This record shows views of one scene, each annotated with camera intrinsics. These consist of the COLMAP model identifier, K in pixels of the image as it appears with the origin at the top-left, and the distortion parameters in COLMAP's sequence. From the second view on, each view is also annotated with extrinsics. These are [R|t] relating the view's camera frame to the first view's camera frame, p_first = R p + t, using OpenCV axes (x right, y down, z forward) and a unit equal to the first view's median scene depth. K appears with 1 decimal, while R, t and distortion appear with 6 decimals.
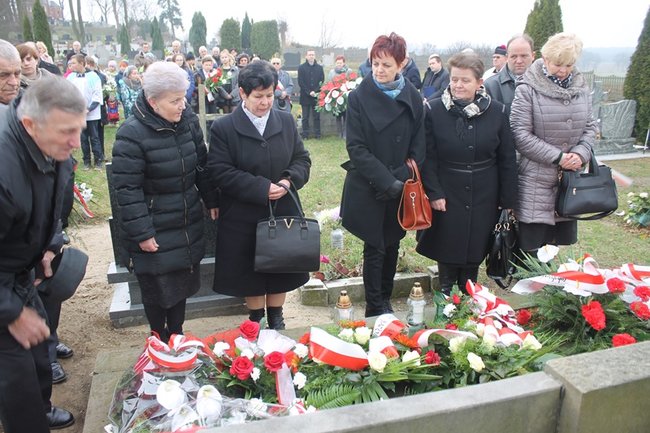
lens RADIAL K [[549.5, 0, 316.3], [0, 549.5, 214.4], [0, 0, 1]] dist [-0.164648, 0.149767]
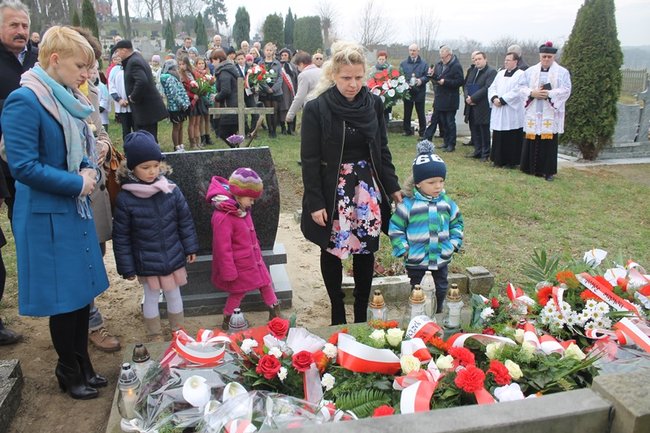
lens RADIAL K [[549.5, 0, 316.3], [0, 549.5, 214.4], [0, 0, 1]] dist [-0.164648, 0.149767]
pose [[0.997120, 0.024386, -0.071812, 0.006848], [-0.023999, 0.999692, 0.006247, 0.002025], [0.071943, -0.004506, 0.997399, 0.023637]]
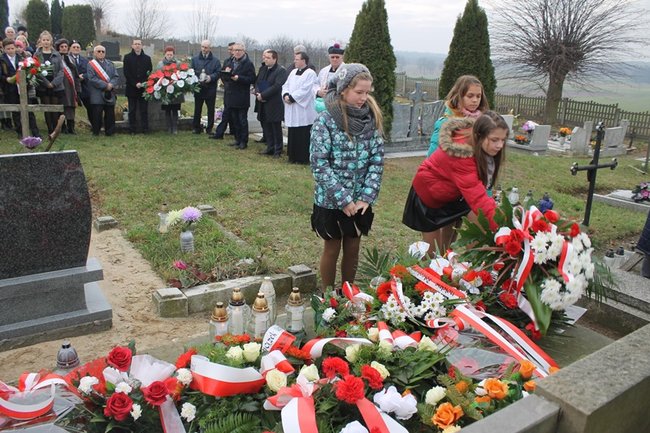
lens RADIAL K [[548.2, 0, 316.7], [0, 548.2, 213.9], [0, 0, 1]] dist [-0.164938, 0.149945]
pose [[0.946721, -0.029779, 0.320674, -0.066572], [0.026930, 0.999549, 0.013318, -0.012333], [-0.320926, -0.003972, 0.947096, 0.075850]]
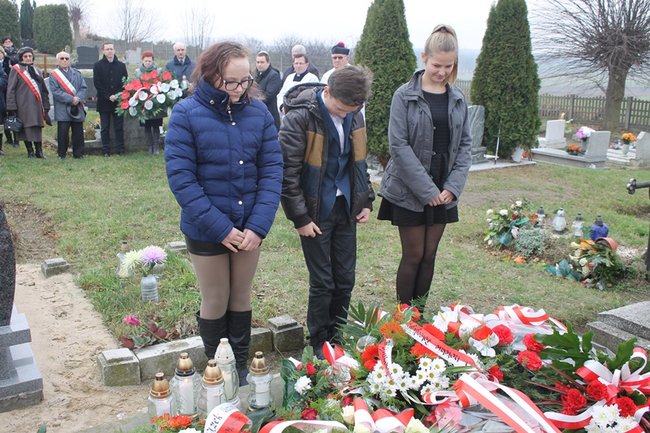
lens RADIAL K [[643.8, 0, 317.4], [0, 643.8, 218.6], [0, 0, 1]] dist [-0.136015, 0.147357]
pose [[0.956509, -0.039125, 0.289066, 0.012518], [0.048110, 0.998553, -0.024039, -0.027962], [-0.287707, 0.036900, 0.957007, 0.105745]]
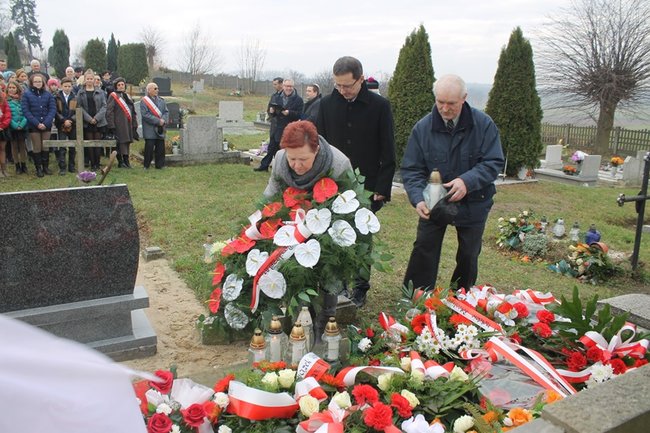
lens RADIAL K [[549.5, 0, 316.3], [0, 549.5, 214.4], [0, 0, 1]] dist [-0.164648, 0.149767]
pose [[0.971226, -0.011189, 0.237897, -0.059587], [0.022712, 0.998695, -0.045751, -0.012310], [-0.237075, 0.049838, 0.970212, 0.043836]]
